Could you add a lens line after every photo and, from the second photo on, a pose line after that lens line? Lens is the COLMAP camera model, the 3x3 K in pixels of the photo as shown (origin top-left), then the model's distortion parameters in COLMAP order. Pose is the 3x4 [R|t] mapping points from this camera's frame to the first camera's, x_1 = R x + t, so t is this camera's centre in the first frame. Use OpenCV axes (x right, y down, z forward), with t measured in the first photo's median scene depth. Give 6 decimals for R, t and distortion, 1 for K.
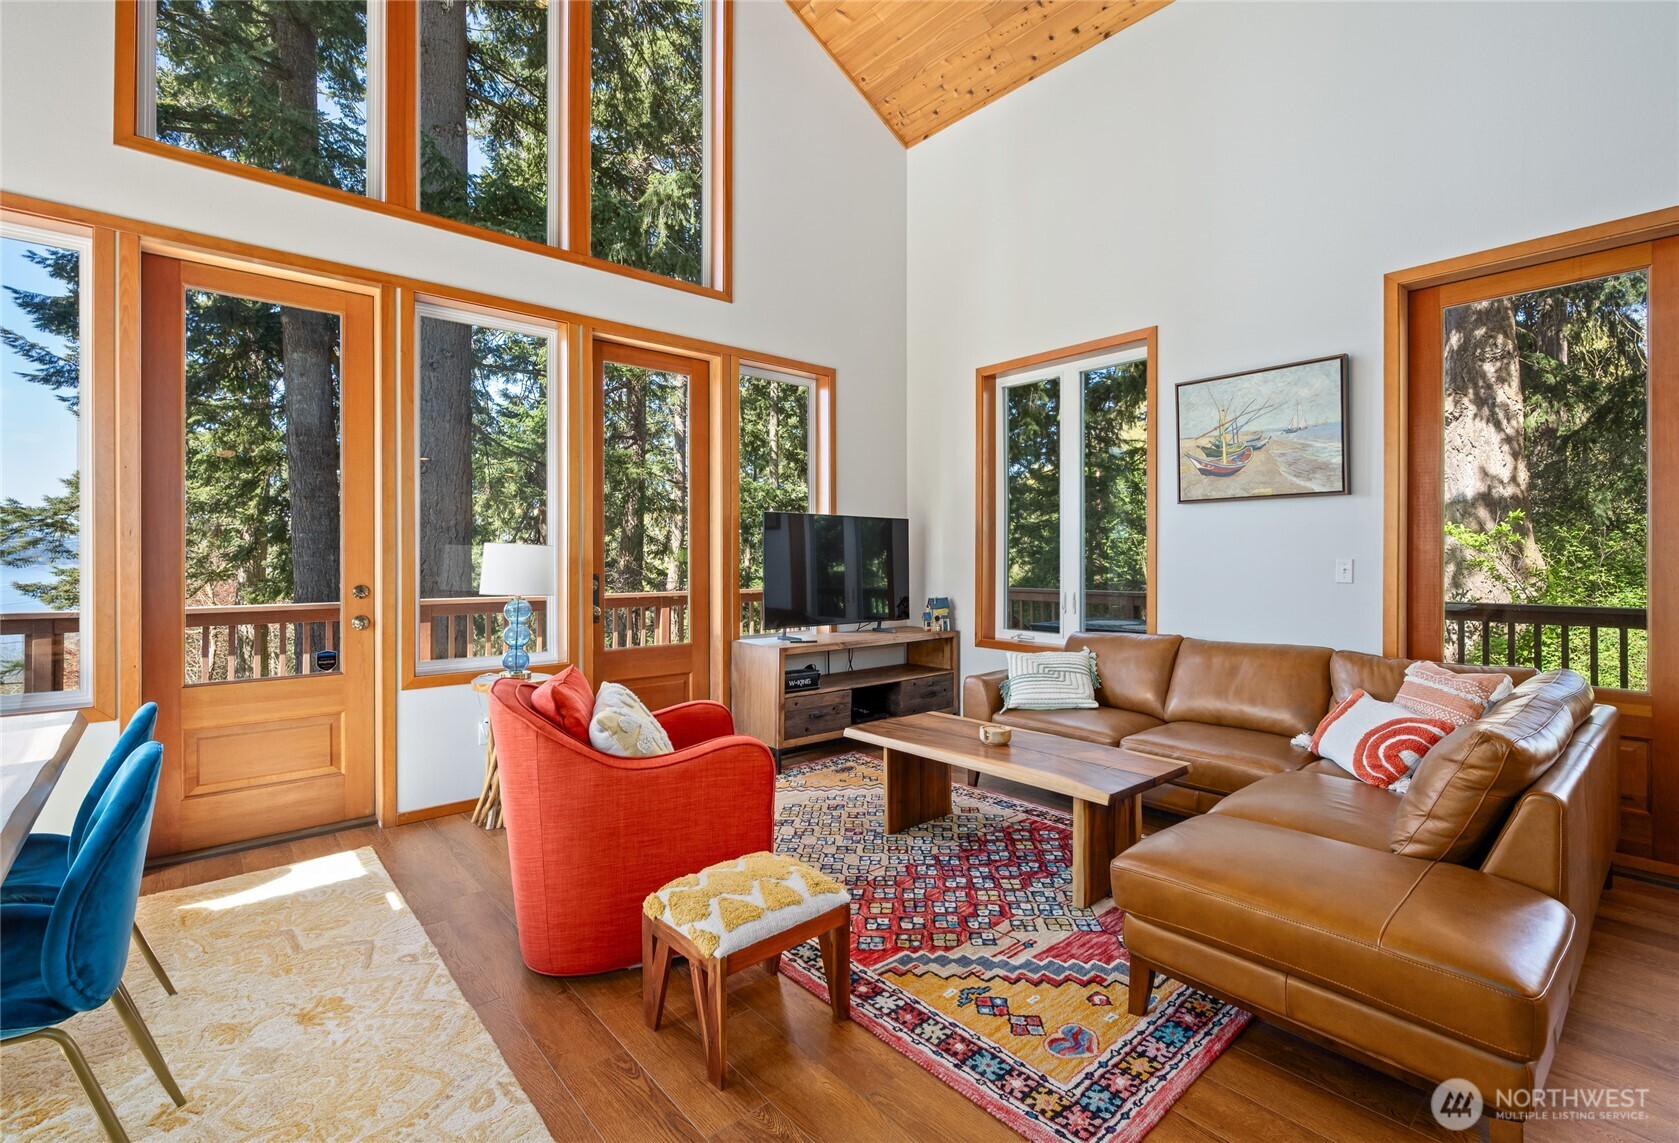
lens RADIAL K [[756.8, 0, 869.1], [0, 756.8, 556.5], [0, 0, 1]] dist [-0.002548, -0.000921]
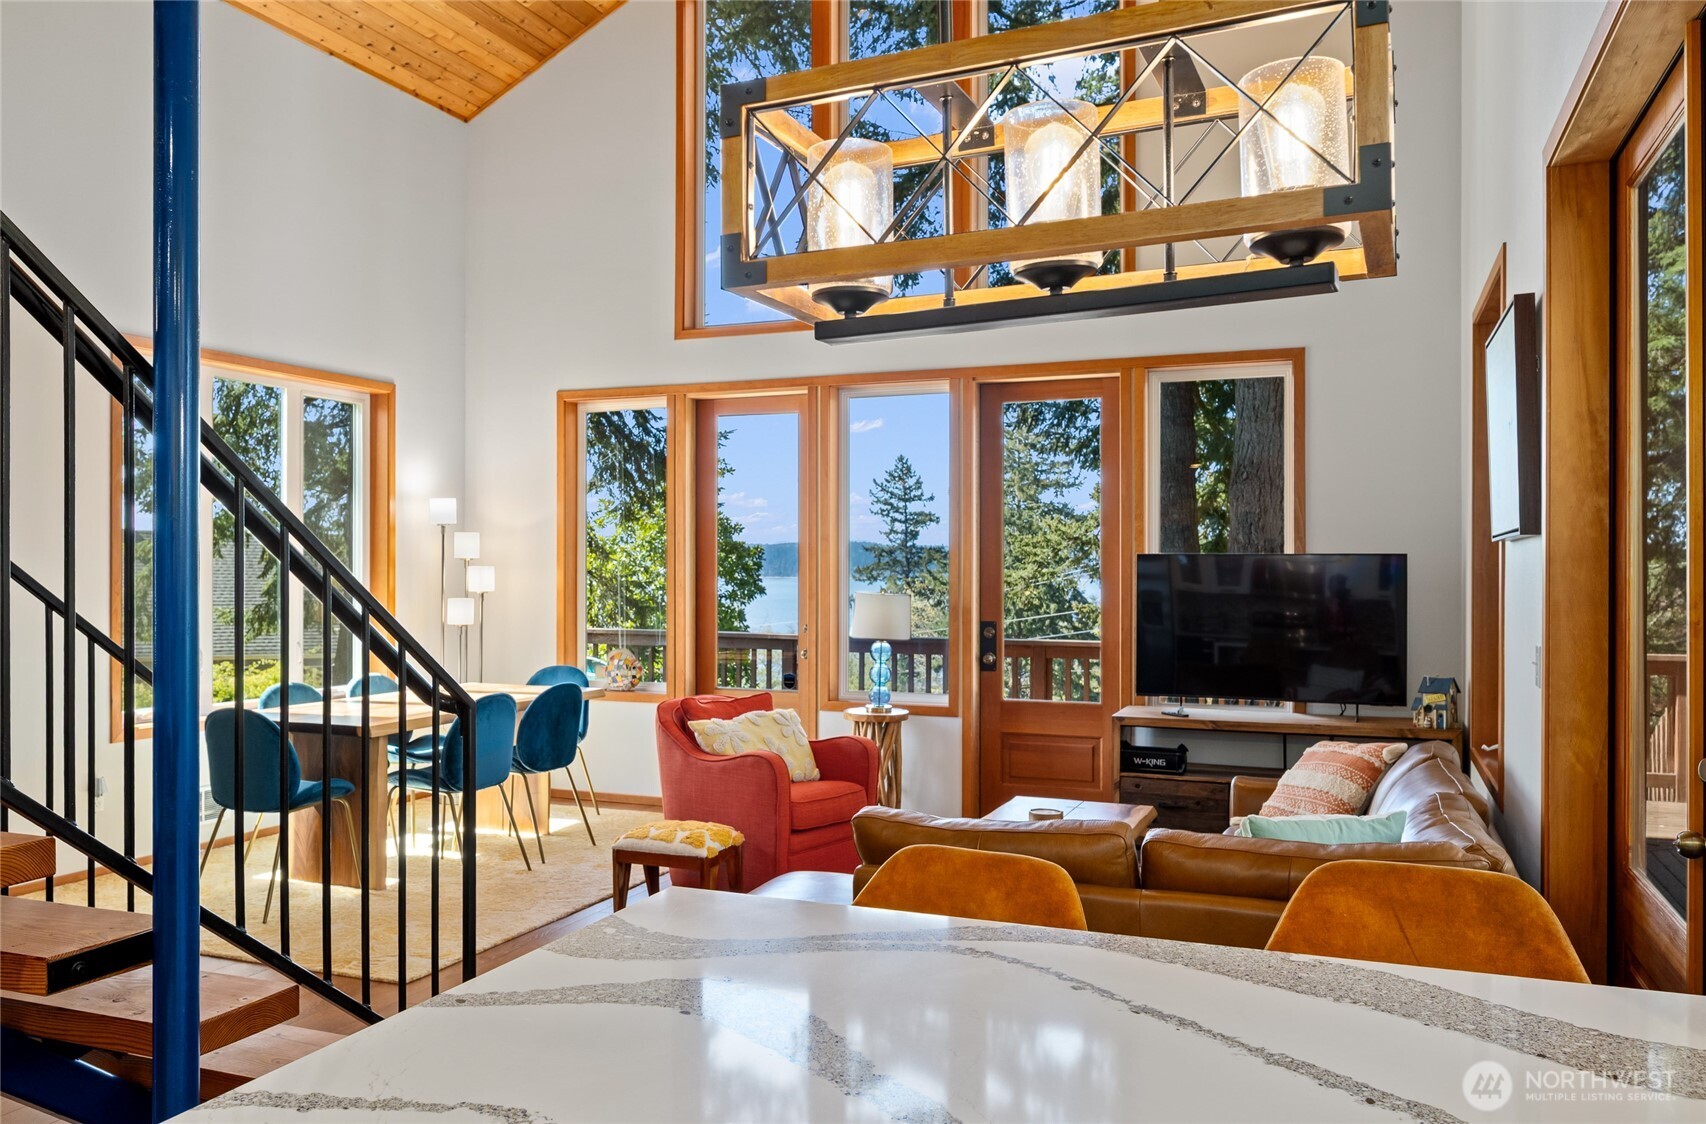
lens RADIAL K [[1295.8, 0, 820.3], [0, 1295.8, 567.0], [0, 0, 1]] dist [-0.004065, 0.000509]
pose [[0.433252, -0.000054, -0.901273, 1.434657], [-0.001982, 0.999998, -0.001013, -0.061619], [0.901271, 0.002225, 0.433251, 0.088656]]
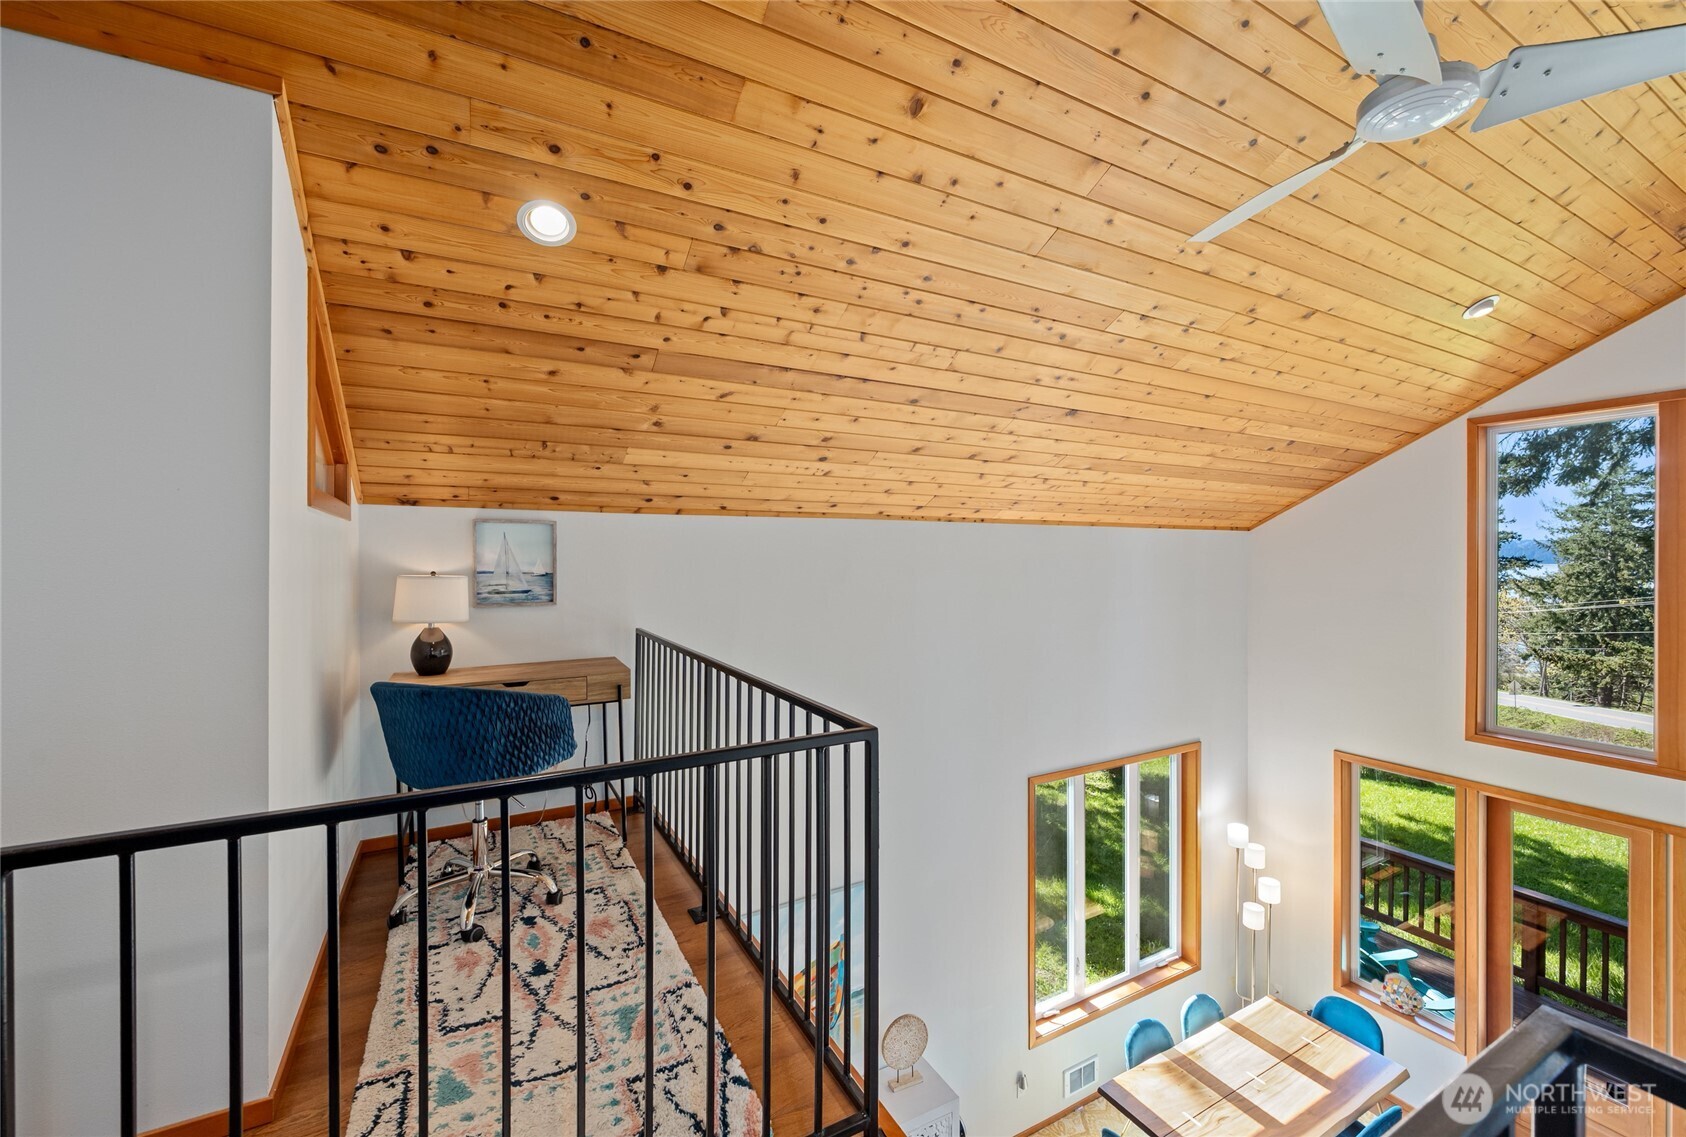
lens RADIAL K [[685.3, 0, 860.0], [0, 685.3, 563.6], [0, 0, 1]] dist [-0.001454, -0.000456]
pose [[-0.222031, 0.001434, -0.975038, 0.846402], [-0.001368, 0.999997, 0.001782, -0.885312], [0.975039, 0.001729, -0.222029, -0.055998]]
